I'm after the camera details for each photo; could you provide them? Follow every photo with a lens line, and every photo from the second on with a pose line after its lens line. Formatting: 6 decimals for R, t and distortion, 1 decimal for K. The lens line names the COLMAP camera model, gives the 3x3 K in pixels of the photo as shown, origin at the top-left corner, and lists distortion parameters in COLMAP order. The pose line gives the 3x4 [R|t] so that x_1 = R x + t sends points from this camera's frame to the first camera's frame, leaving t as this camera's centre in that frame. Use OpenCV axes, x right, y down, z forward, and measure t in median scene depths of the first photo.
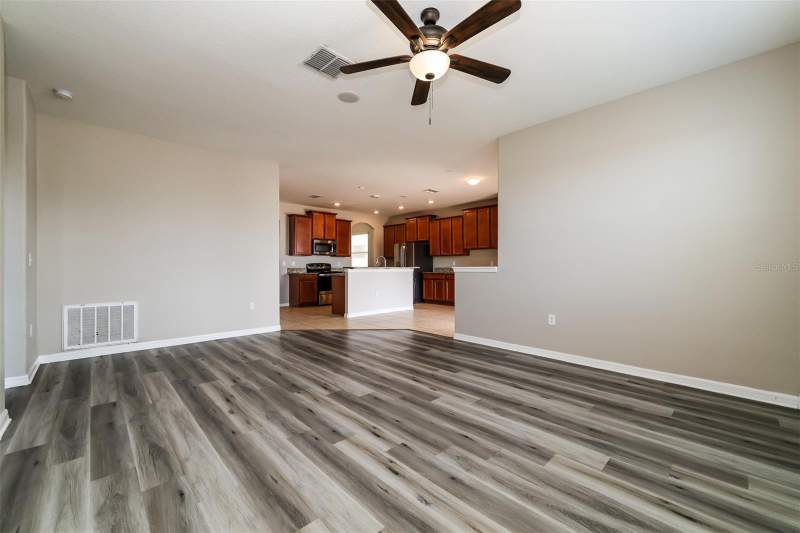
lens RADIAL K [[324.0, 0, 398.1], [0, 324.0, 267.5], [0, 0, 1]] dist [-0.000906, -0.000077]
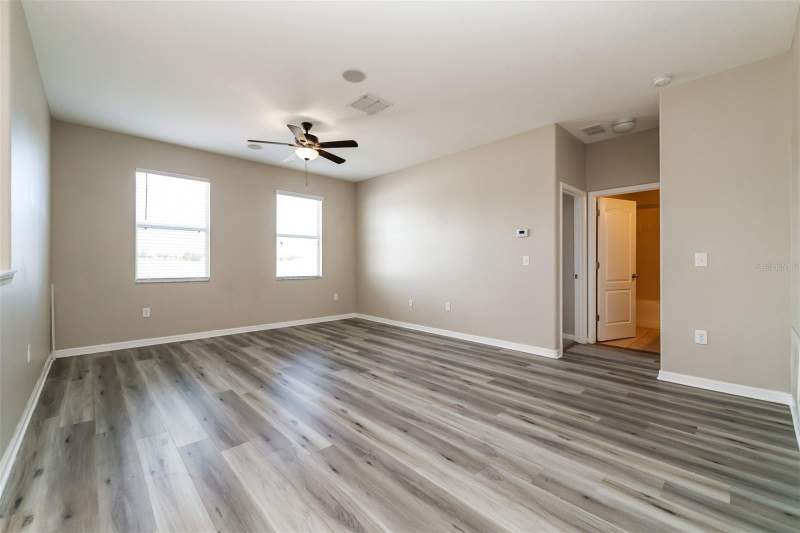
lens RADIAL K [[343.3, 0, 400.0], [0, 343.3, 266.5], [0, 0, 1]] dist [-0.000769, -0.000117]
pose [[-0.999961, -0.003036, 0.008237, -0.311997], [-0.002929, 0.999912, 0.012919, -0.018724], [-0.008276, 0.012894, -0.999883, 2.108484]]
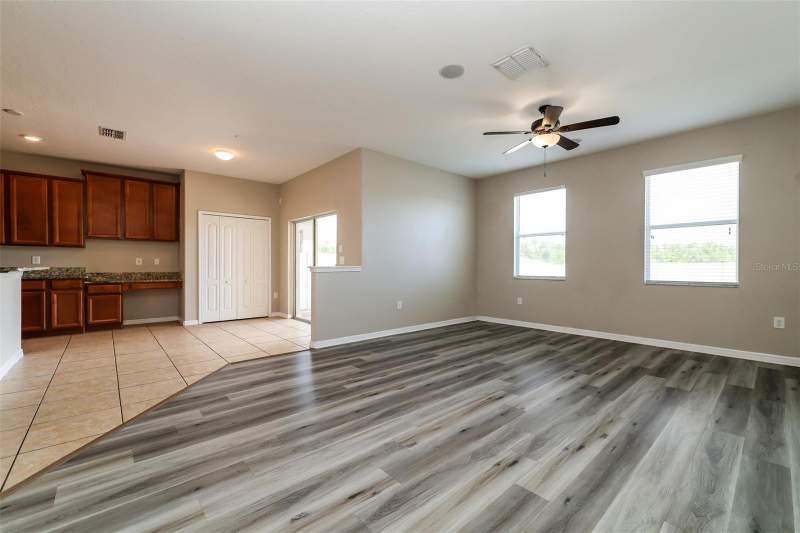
lens RADIAL K [[324.0, 0, 398.1], [0, 324.0, 267.5], [0, 0, 1]] dist [-0.000906, -0.000077]
pose [[0.051634, -0.006722, 0.998643, -1.118426], [0.004879, 0.999967, 0.006479, -0.004994], [-0.998654, 0.004538, 0.051665, 1.202057]]
